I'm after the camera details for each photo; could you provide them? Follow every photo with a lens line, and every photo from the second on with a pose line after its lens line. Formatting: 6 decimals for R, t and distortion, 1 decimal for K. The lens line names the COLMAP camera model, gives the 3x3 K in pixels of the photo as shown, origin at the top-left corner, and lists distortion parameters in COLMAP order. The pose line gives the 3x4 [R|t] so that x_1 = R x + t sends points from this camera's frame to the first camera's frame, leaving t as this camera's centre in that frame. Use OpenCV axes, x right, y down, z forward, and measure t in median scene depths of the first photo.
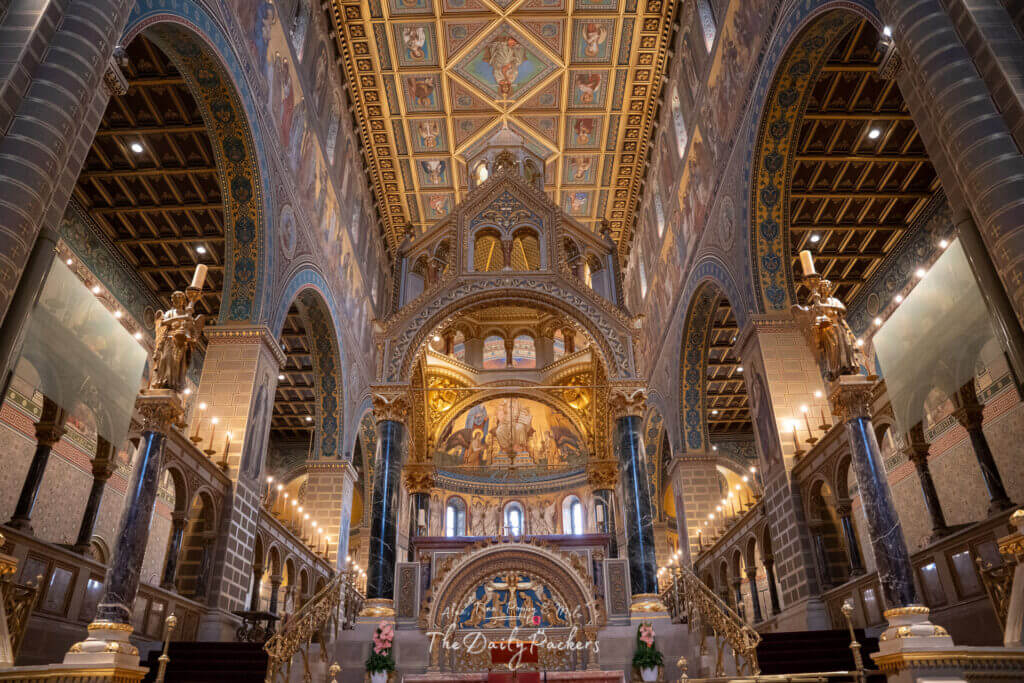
lens RADIAL K [[712.5, 0, 508.6], [0, 712.5, 341.2], [0, 0, 1]] dist [-0.134048, 0.002241]
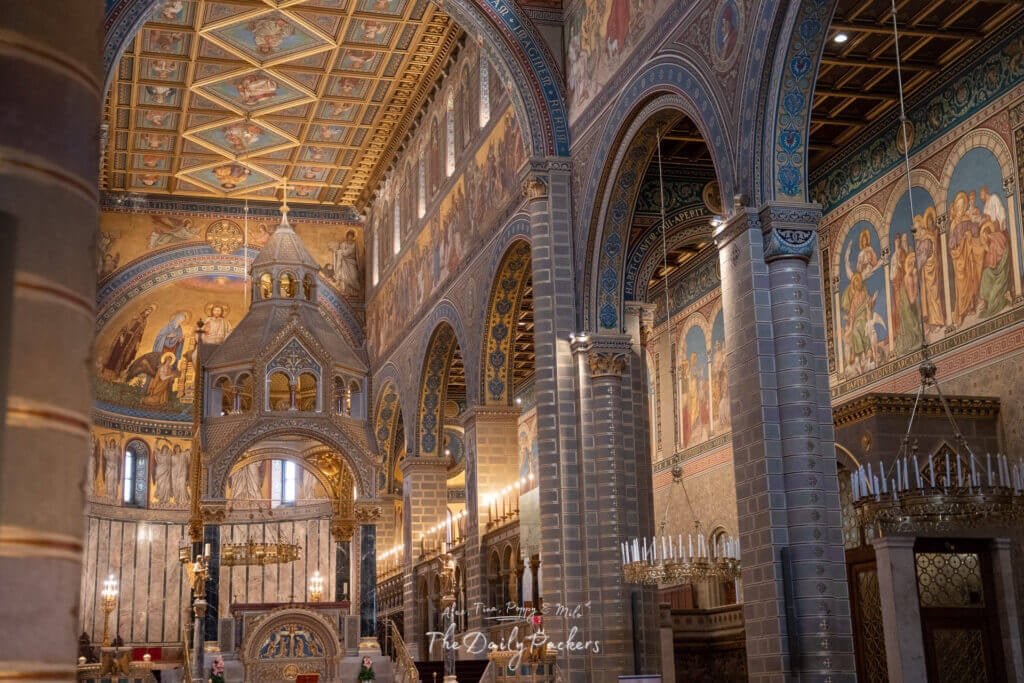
lens RADIAL K [[1474.4, 0, 511.8], [0, 1474.4, 340.8], [0, 0, 1]] dist [0.141541, 0.000000]
pose [[0.959143, 0.055083, 0.277508, -0.232431], [-0.125801, 0.961598, 0.243933, -0.570357], [-0.253415, -0.268877, 0.929239, -1.025267]]
